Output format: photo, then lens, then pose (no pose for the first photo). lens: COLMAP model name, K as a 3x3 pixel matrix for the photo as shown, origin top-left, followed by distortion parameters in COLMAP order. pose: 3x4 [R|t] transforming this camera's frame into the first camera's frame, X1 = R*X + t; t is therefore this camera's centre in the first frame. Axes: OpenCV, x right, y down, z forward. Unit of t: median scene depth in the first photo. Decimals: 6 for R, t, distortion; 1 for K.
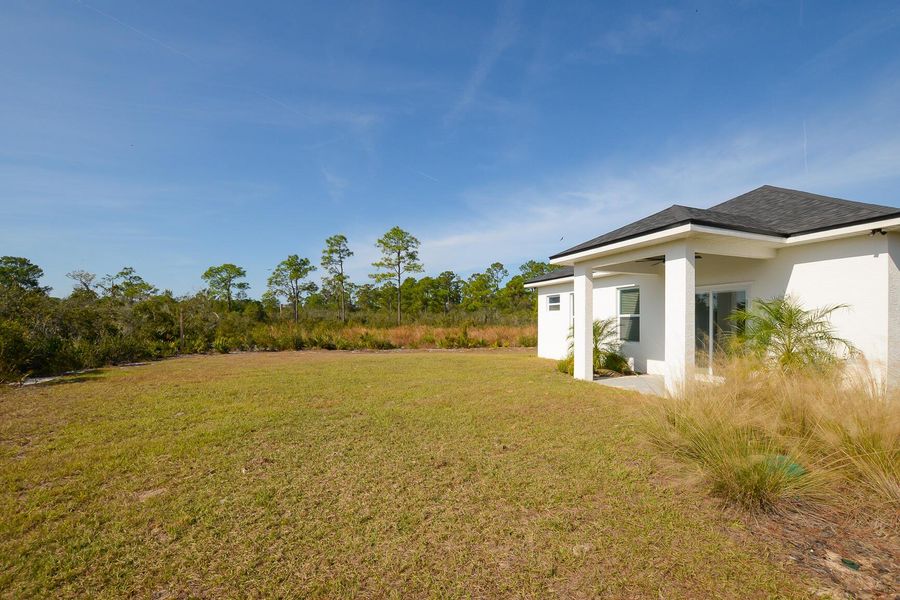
lens RADIAL K [[399.1, 0, 450.0], [0, 399.1, 300.0], [0, 0, 1]] dist [-0.029571, 0.000233]
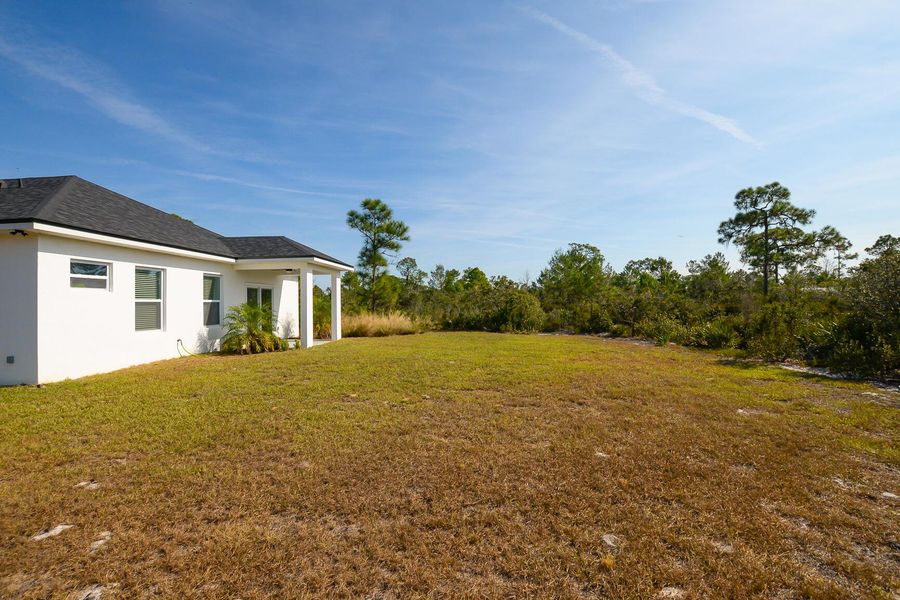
lens RADIAL K [[399.1, 0, 450.0], [0, 399.1, 300.0], [0, 0, 1]] dist [-0.029571, 0.000233]
pose [[-0.930861, 0.009177, 0.365259, -0.515198], [-0.013727, 0.998100, -0.060062, 0.087775], [-0.365117, -0.060923, -0.928966, 1.687722]]
